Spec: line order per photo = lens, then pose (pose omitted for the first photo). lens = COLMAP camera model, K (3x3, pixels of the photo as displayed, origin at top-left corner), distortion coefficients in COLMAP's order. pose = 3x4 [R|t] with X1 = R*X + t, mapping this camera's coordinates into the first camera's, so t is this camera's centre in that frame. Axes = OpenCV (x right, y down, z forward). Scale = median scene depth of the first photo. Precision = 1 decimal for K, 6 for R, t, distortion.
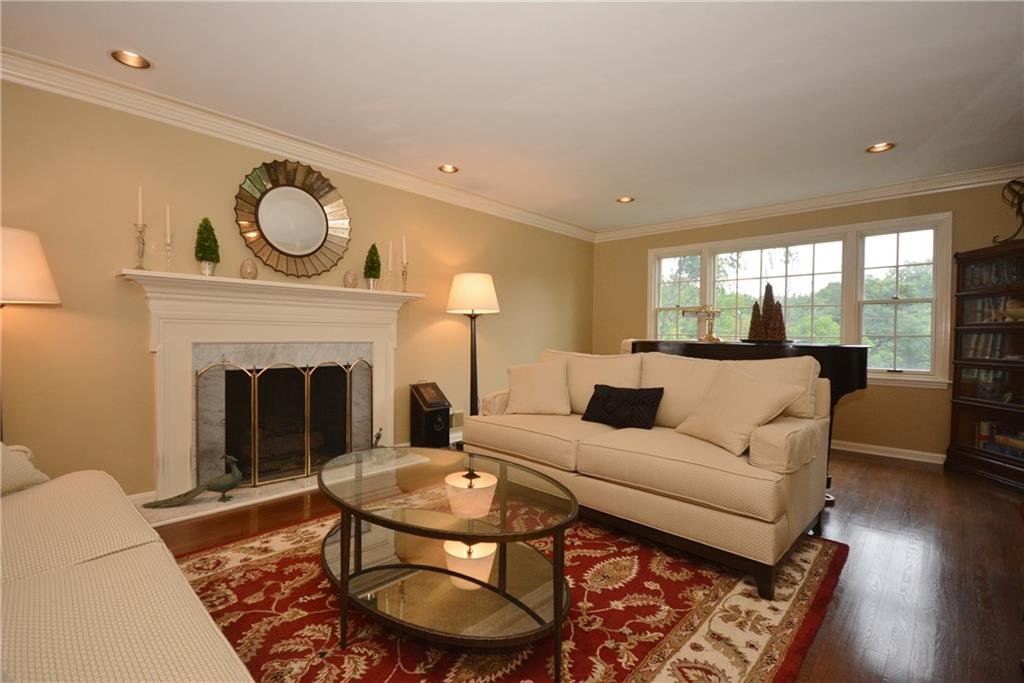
lens RADIAL K [[465.3, 0, 519.2], [0, 465.3, 340.6], [0, 0, 1]] dist [0.000476, 0.000351]
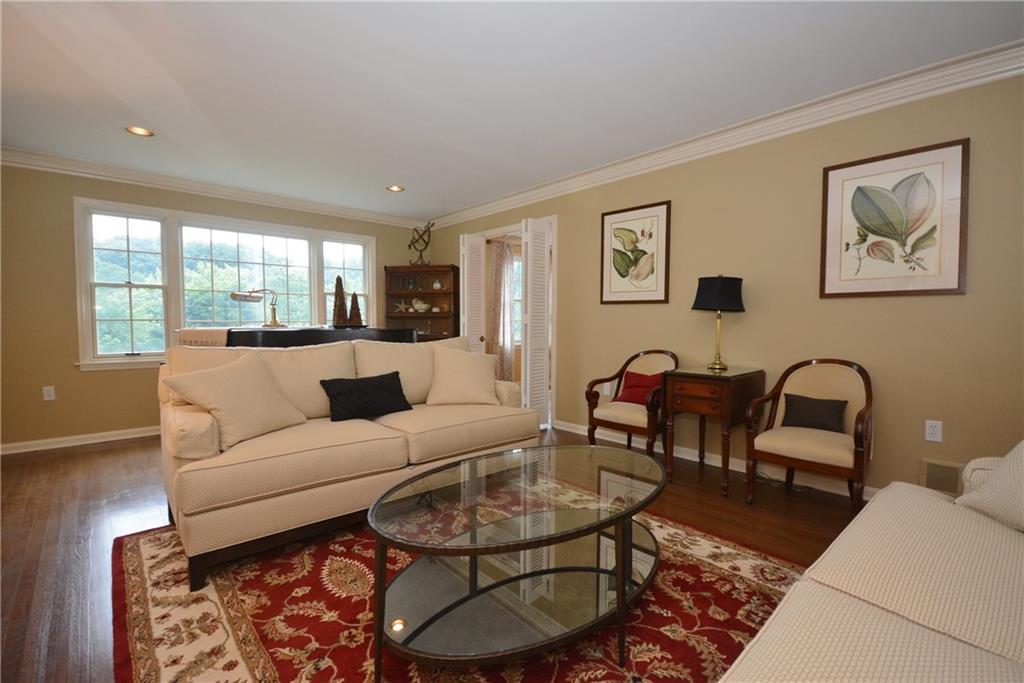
lens RADIAL K [[454.1, 0, 504.9], [0, 454.1, 337.8], [0, 0, 1]] dist [0.018529, -0.000275]
pose [[0.098790, -0.045665, 0.994060, -0.992836], [0.013592, 0.998915, 0.044537, -0.029655], [-0.995016, 0.009112, 0.099303, 0.877855]]
